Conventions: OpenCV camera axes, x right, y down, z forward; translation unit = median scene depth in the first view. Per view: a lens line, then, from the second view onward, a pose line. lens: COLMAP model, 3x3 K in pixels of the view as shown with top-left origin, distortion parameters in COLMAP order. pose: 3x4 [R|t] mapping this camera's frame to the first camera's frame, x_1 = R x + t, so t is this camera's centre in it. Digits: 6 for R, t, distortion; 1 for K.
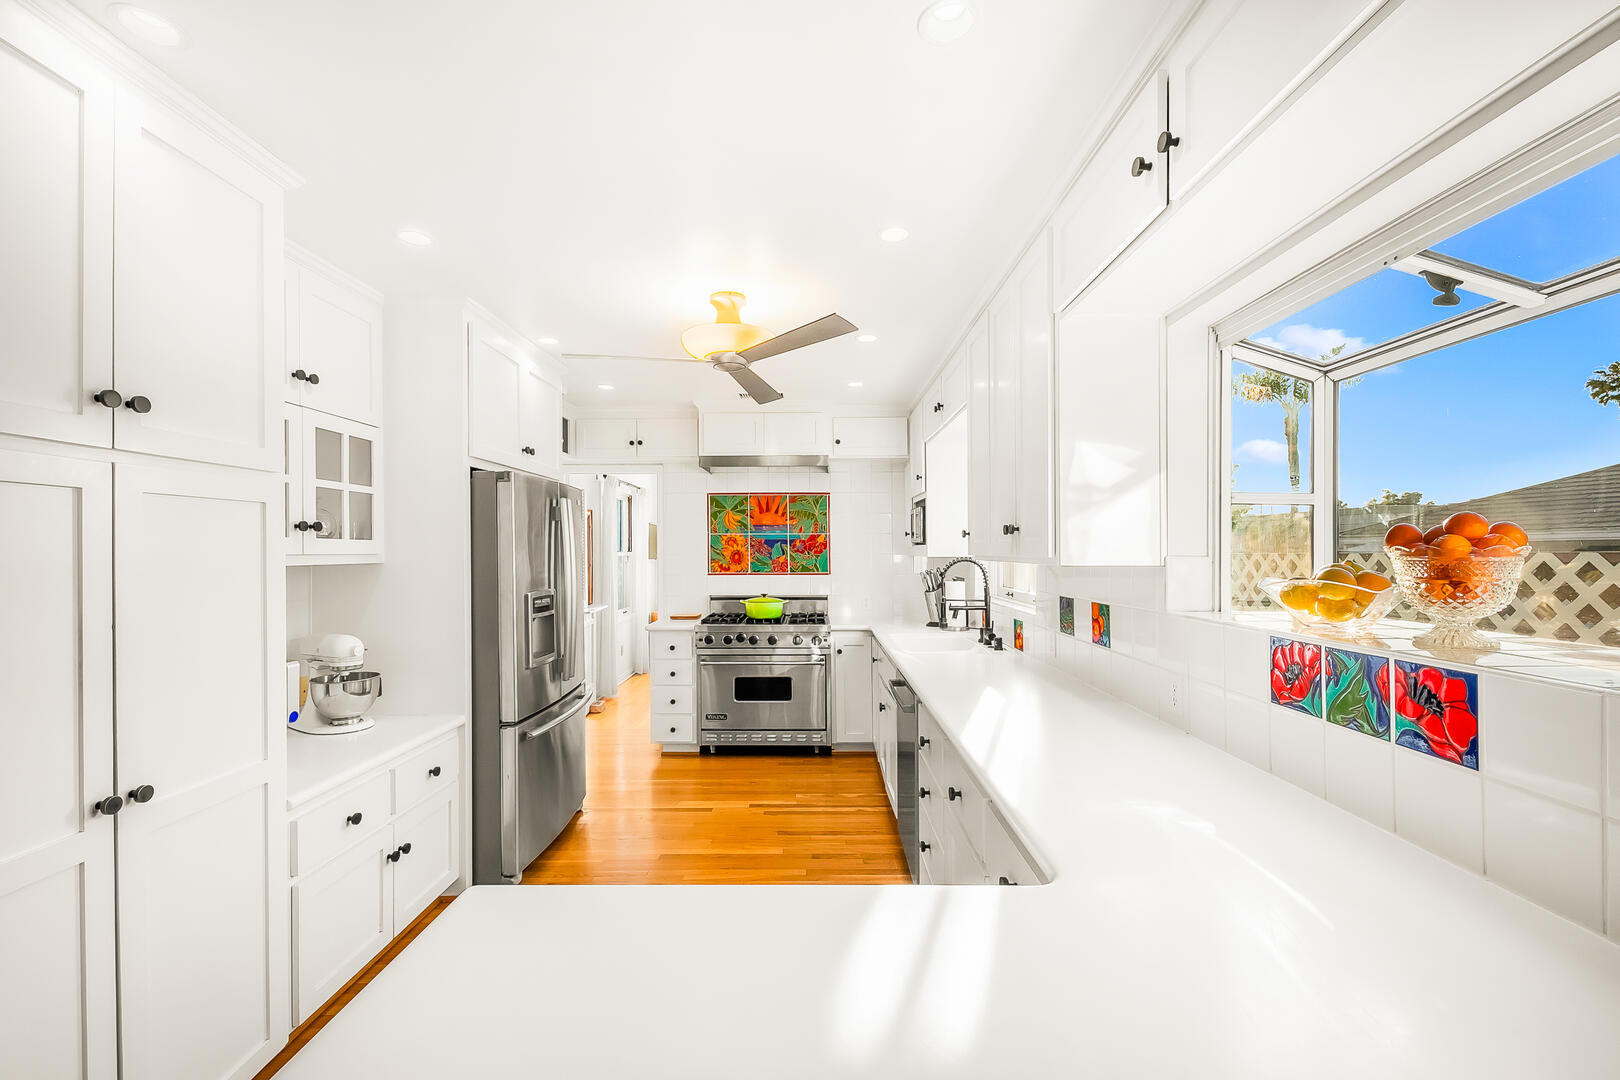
lens RADIAL K [[624.1, 0, 826.7], [0, 624.1, 549.9], [0, 0, 1]] dist [0.002204, -0.000780]
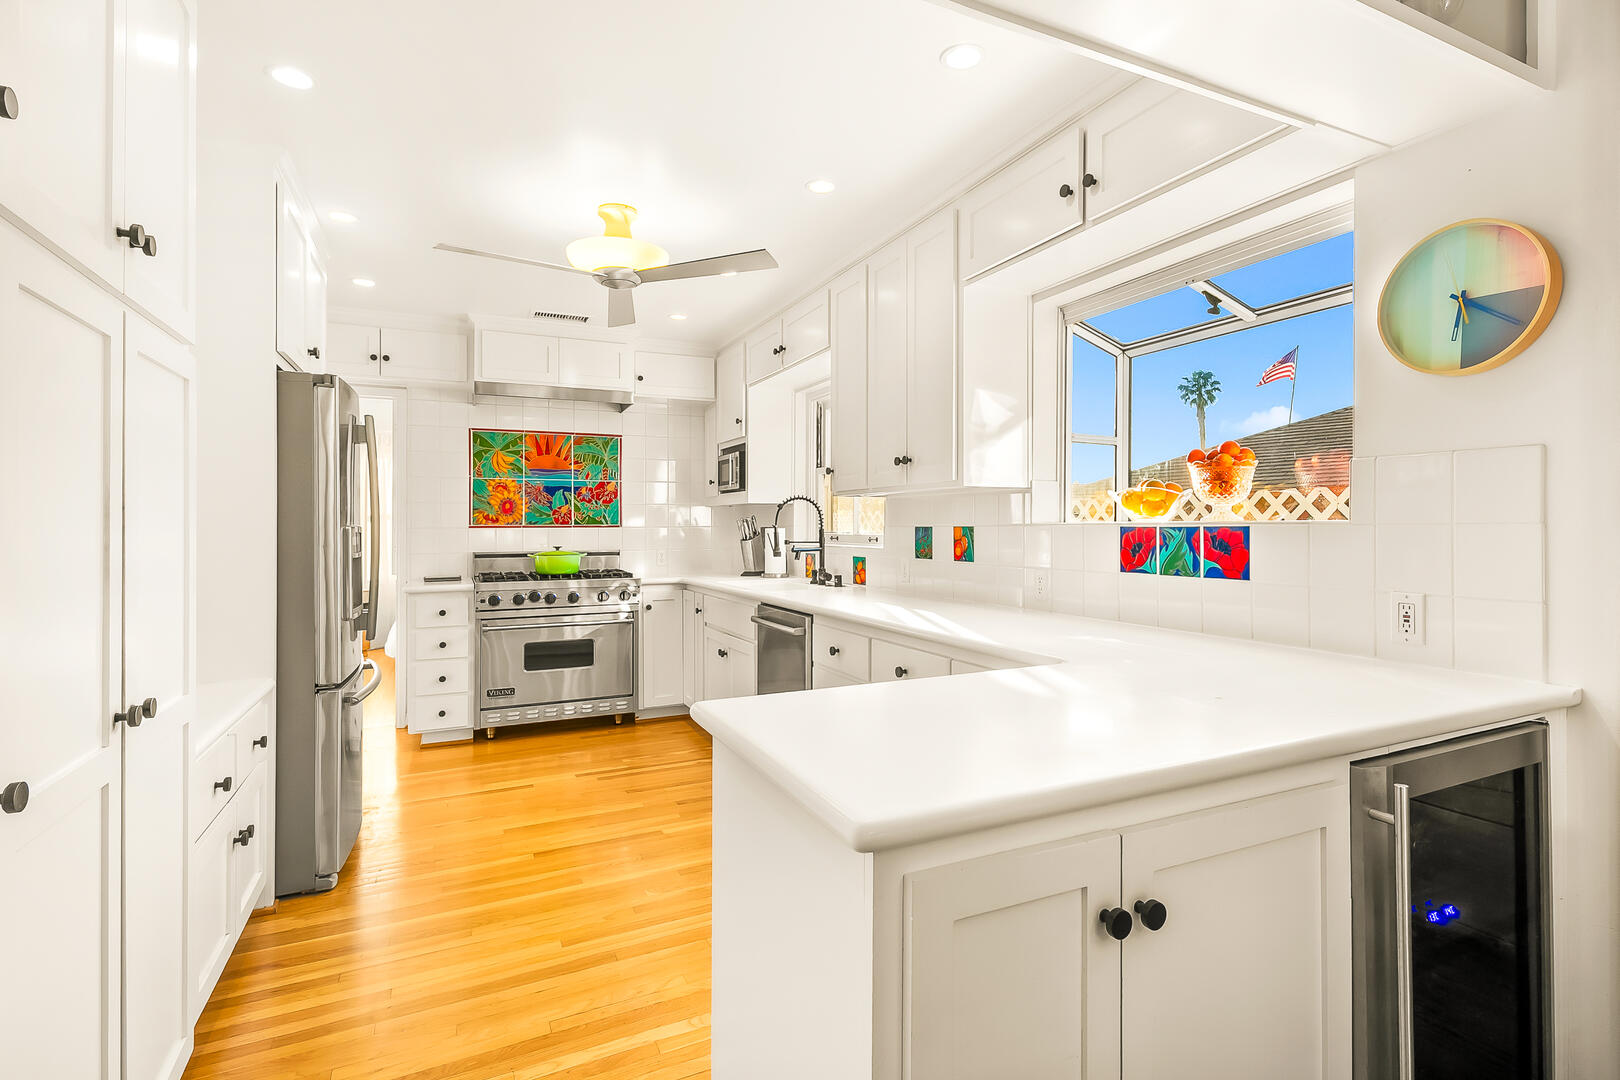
lens RADIAL K [[756.1, 0, 799.3], [0, 756.1, 532.1], [0, 0, 1]] dist [0.010842, 0.001306]
pose [[0.907759, -0.000660, 0.419492, -0.250451], [0.000183, 0.999999, 0.001177, 0.052522], [-0.419492, -0.000992, 0.907758, -0.102824]]
